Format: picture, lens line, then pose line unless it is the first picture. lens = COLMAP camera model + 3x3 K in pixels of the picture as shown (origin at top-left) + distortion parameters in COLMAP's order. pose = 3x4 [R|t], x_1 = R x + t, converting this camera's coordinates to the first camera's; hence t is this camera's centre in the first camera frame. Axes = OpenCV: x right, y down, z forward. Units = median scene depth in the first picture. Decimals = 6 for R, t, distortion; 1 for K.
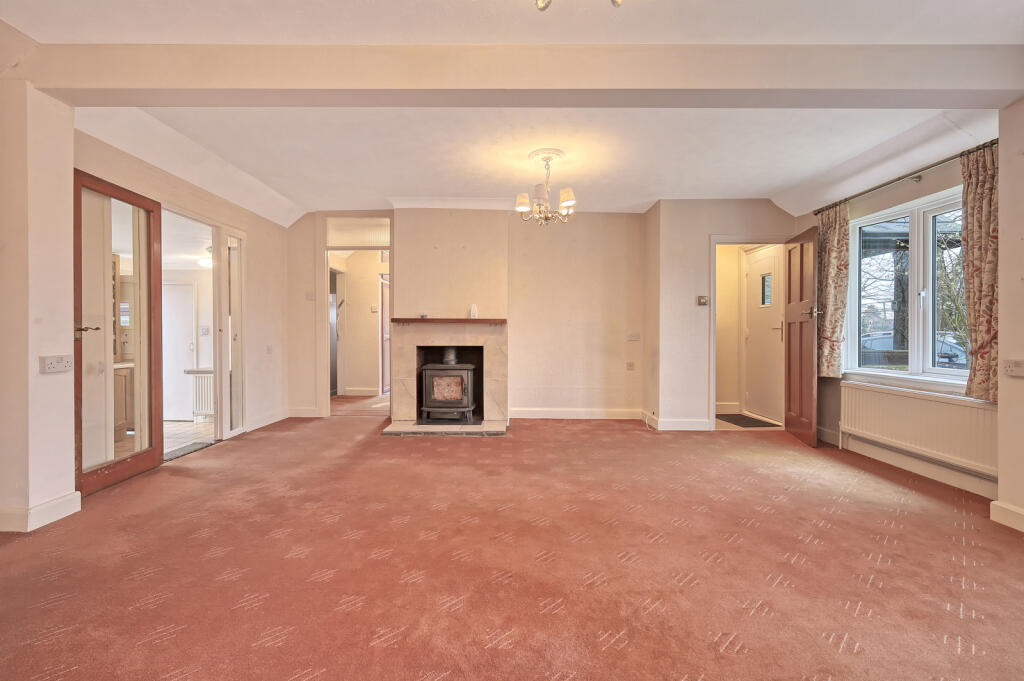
lens RADIAL K [[446.9, 0, 514.5], [0, 446.9, 335.4], [0, 0, 1]] dist [-0.000611, -0.000627]
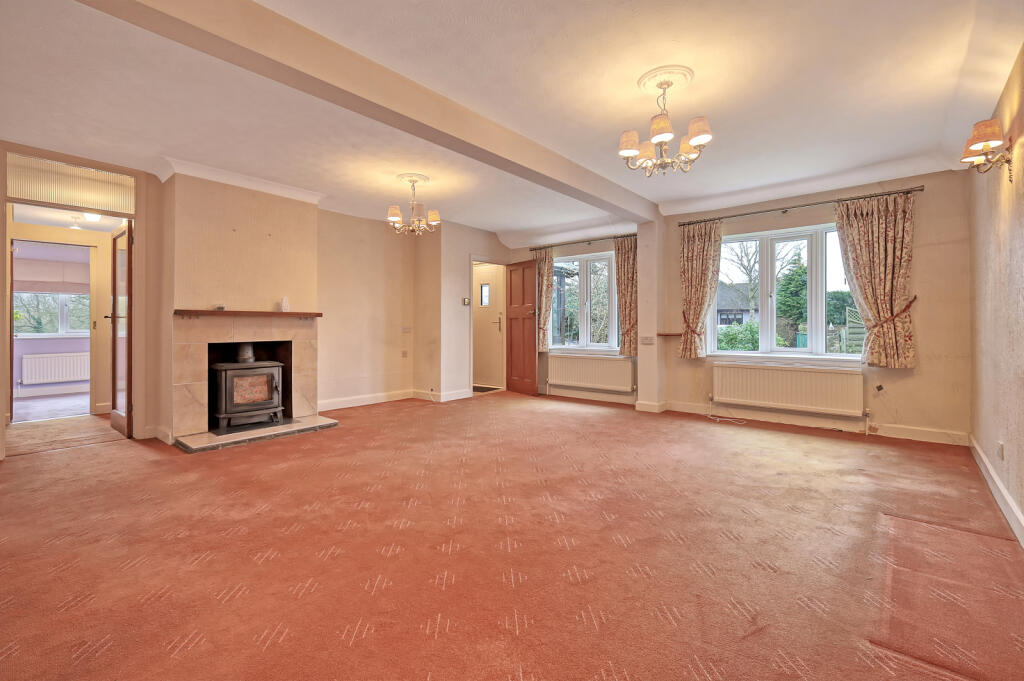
lens RADIAL K [[439.0, 0, 513.2], [0, 439.0, 321.3], [0, 0, 1]] dist [0.001216, 0.000061]
pose [[0.651296, 0.001020, 0.758823, -0.505287], [0.010545, 0.999890, -0.010394, -0.002972], [-0.758751, 0.014771, 0.651213, 0.028521]]
